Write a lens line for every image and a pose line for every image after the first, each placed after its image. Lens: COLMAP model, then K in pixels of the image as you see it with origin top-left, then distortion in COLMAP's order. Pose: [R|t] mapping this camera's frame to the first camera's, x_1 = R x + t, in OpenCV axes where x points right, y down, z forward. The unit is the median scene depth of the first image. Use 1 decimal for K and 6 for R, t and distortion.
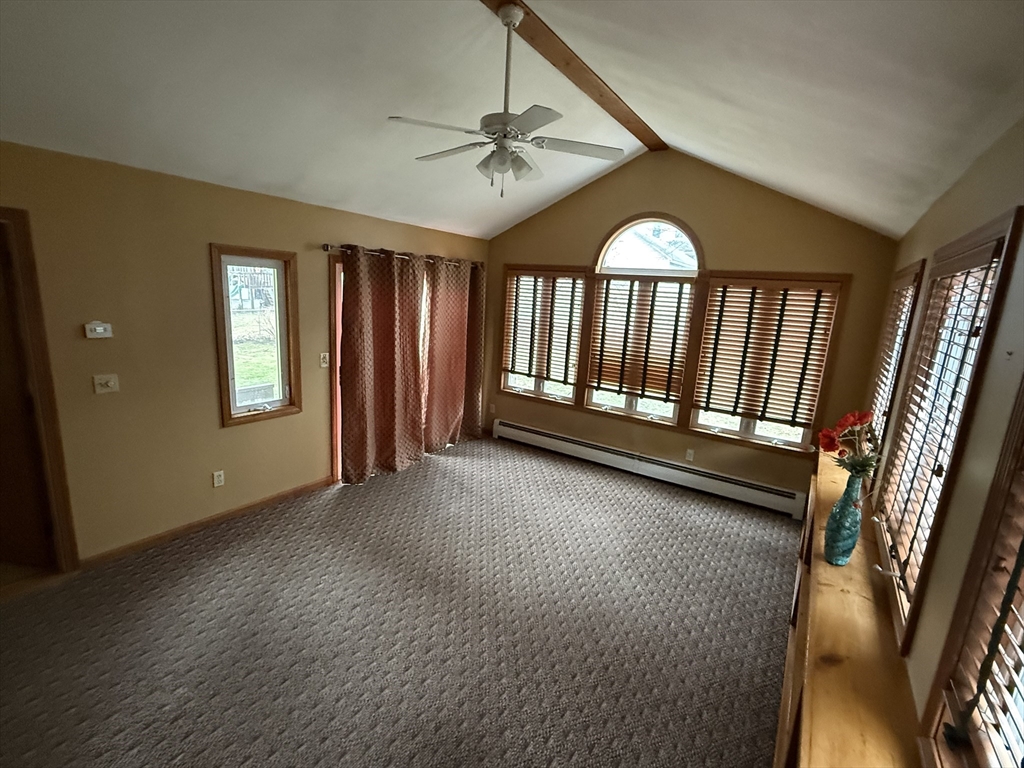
lens RADIAL K [[473.5, 0, 513.2], [0, 473.5, 385.3], [0, 0, 1]] dist [0.001818, 0.000466]
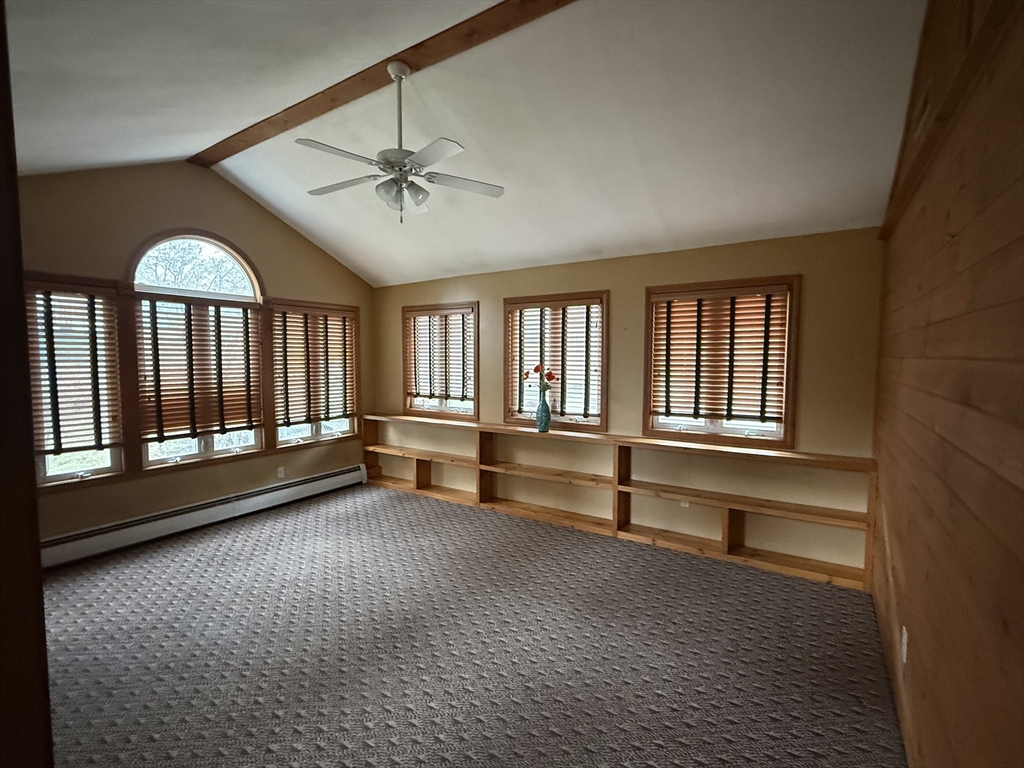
lens RADIAL K [[473.5, 0, 513.2], [0, 473.5, 385.3], [0, 0, 1]] dist [0.001818, 0.000466]
pose [[-0.011508, -0.137100, 0.990490, -0.637935], [0.174413, 0.975096, 0.136995, -0.093107], [-0.984605, 0.174331, 0.012691, 0.445626]]
